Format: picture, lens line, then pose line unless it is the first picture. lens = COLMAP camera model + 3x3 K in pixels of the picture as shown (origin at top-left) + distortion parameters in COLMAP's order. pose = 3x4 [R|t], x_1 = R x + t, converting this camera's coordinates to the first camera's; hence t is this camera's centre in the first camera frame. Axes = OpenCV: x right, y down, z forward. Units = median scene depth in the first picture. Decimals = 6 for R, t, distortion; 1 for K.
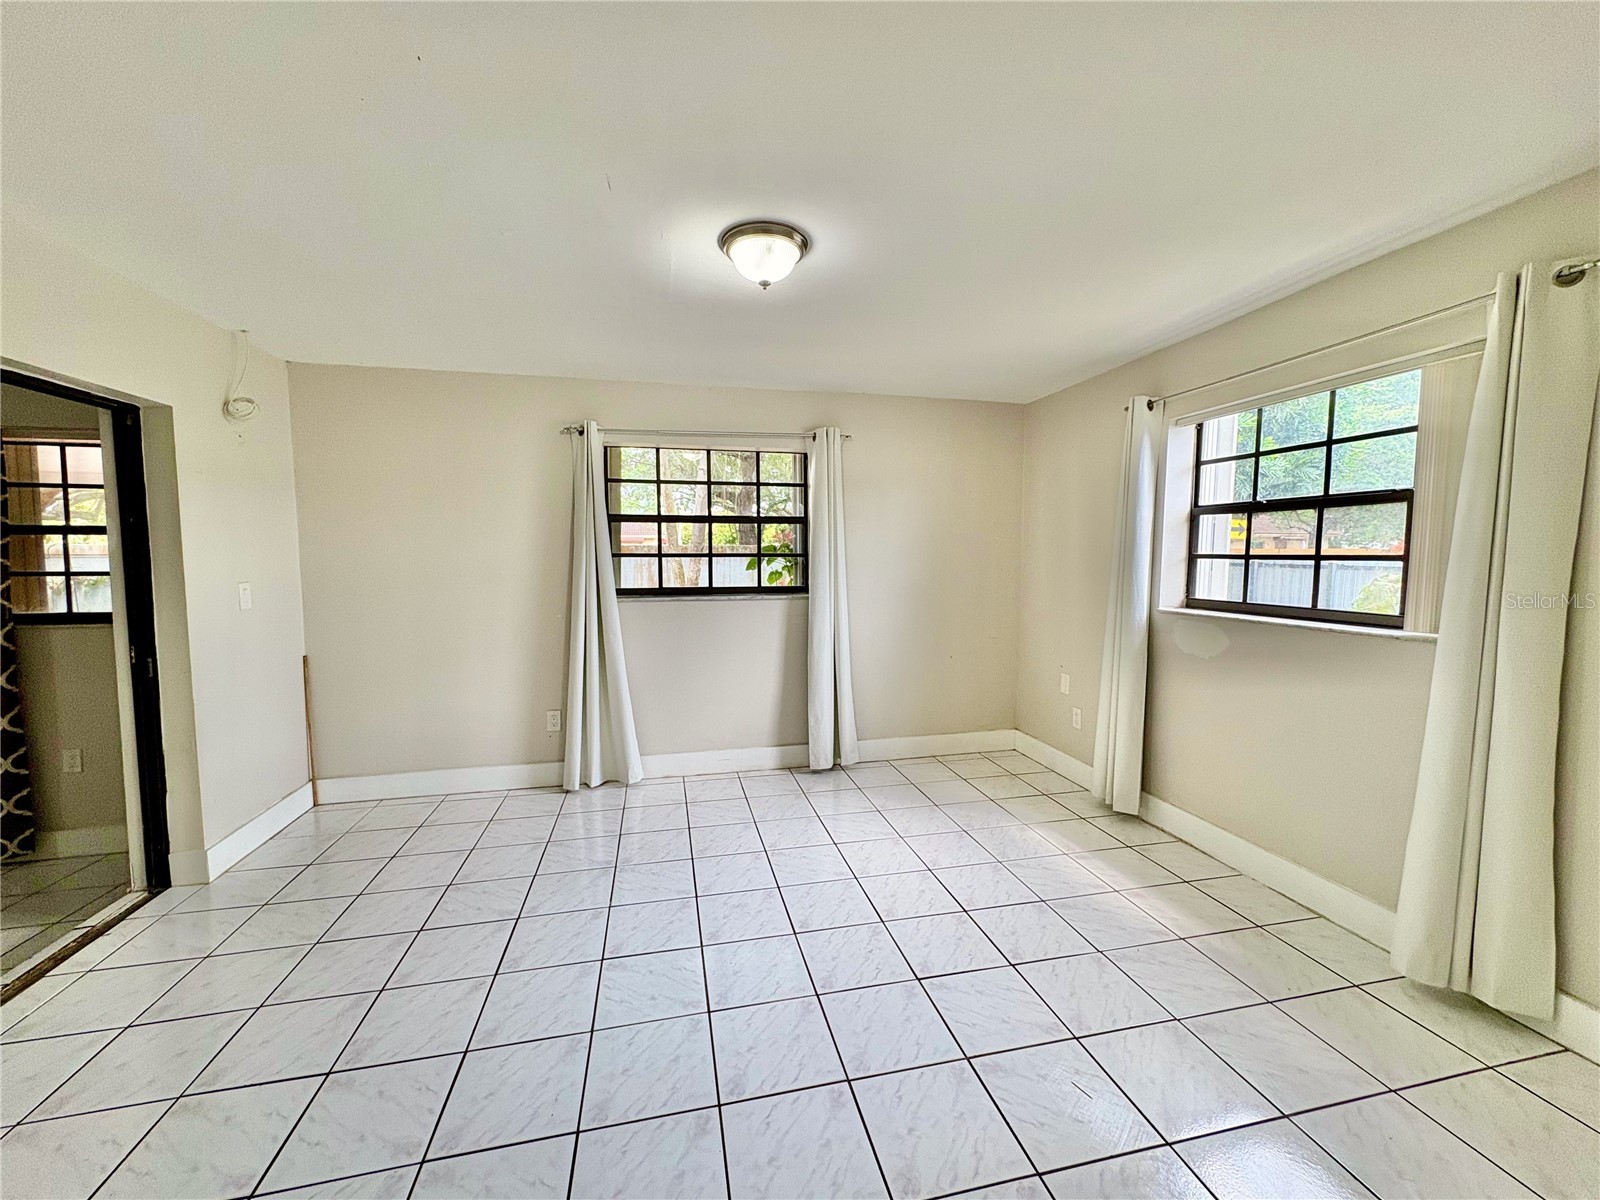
lens RADIAL K [[635.1, 0, 806.5], [0, 635.1, 597.5], [0, 0, 1]] dist [0.000555, 0.000285]
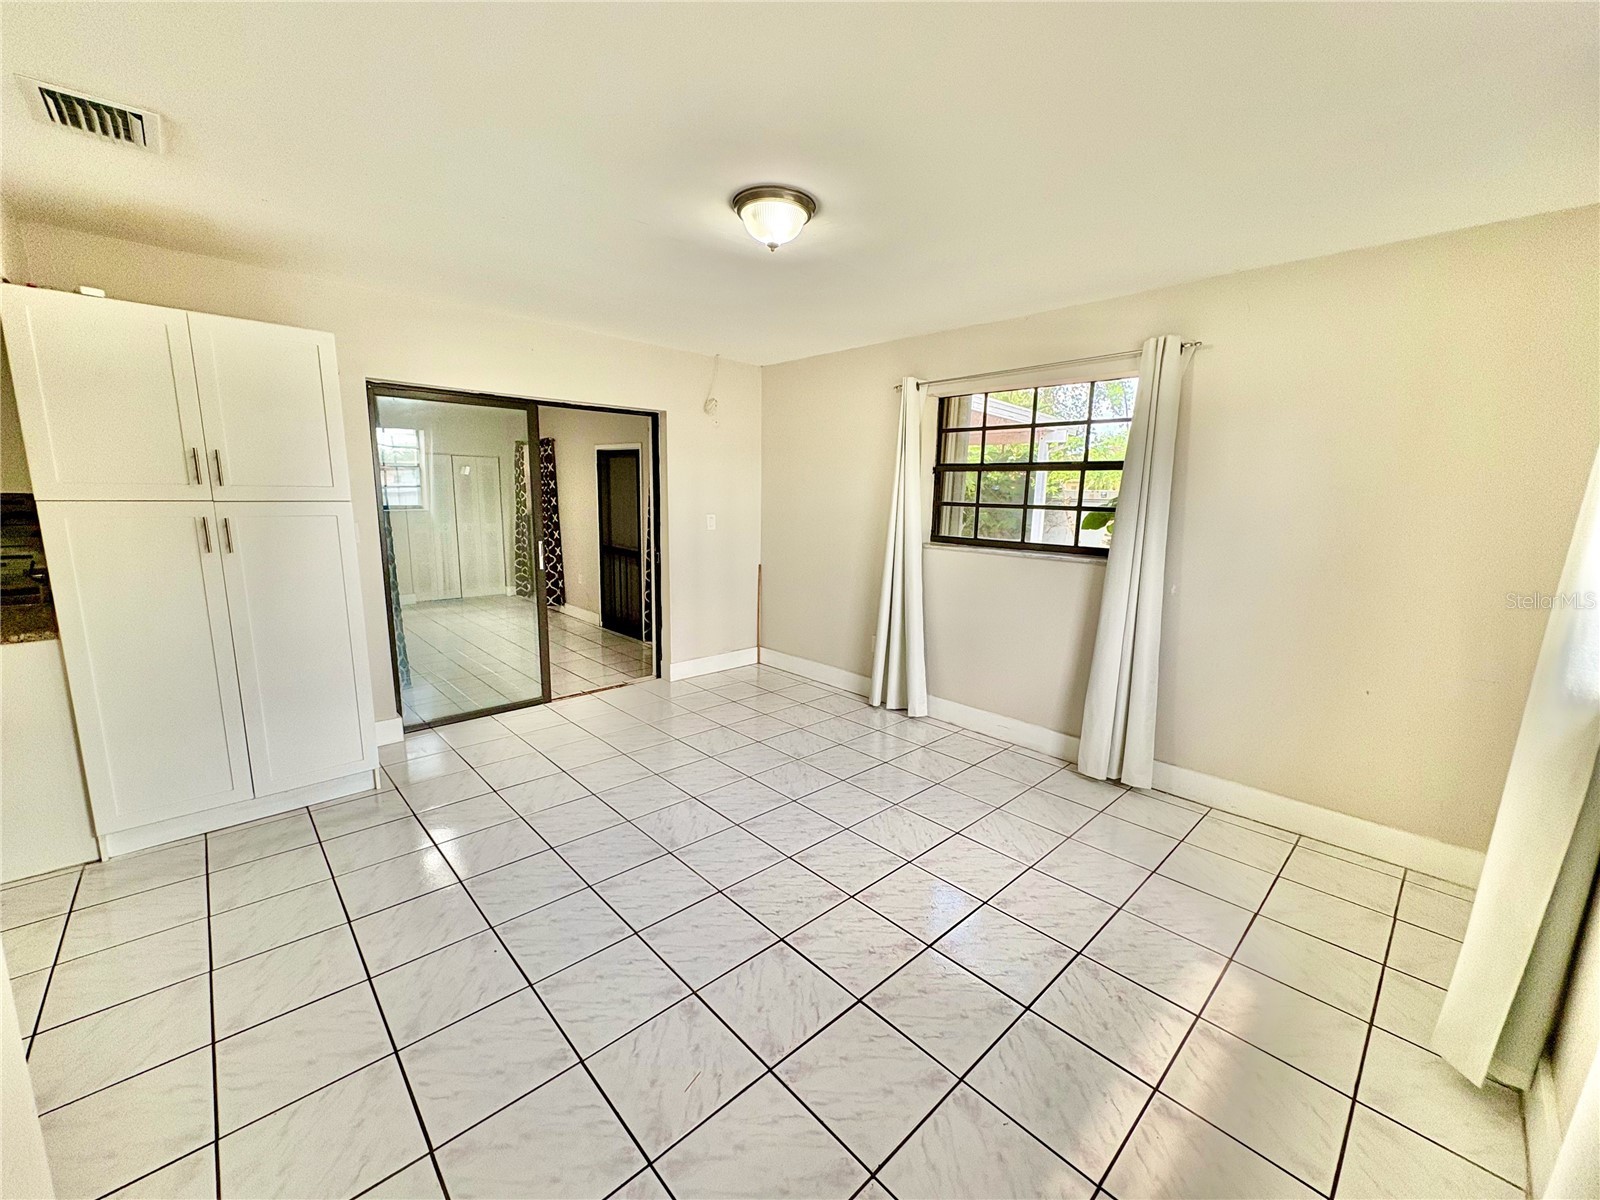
lens RADIAL K [[639.3, 0, 801.6], [0, 639.3, 600.9], [0, 0, 1]] dist [0.000100, 0.000365]
pose [[0.509281, 0.156667, -0.846220, 0.527303], [-0.076420, 0.987639, 0.136857, -0.036961], [0.857201, -0.005030, 0.514958, 0.279678]]
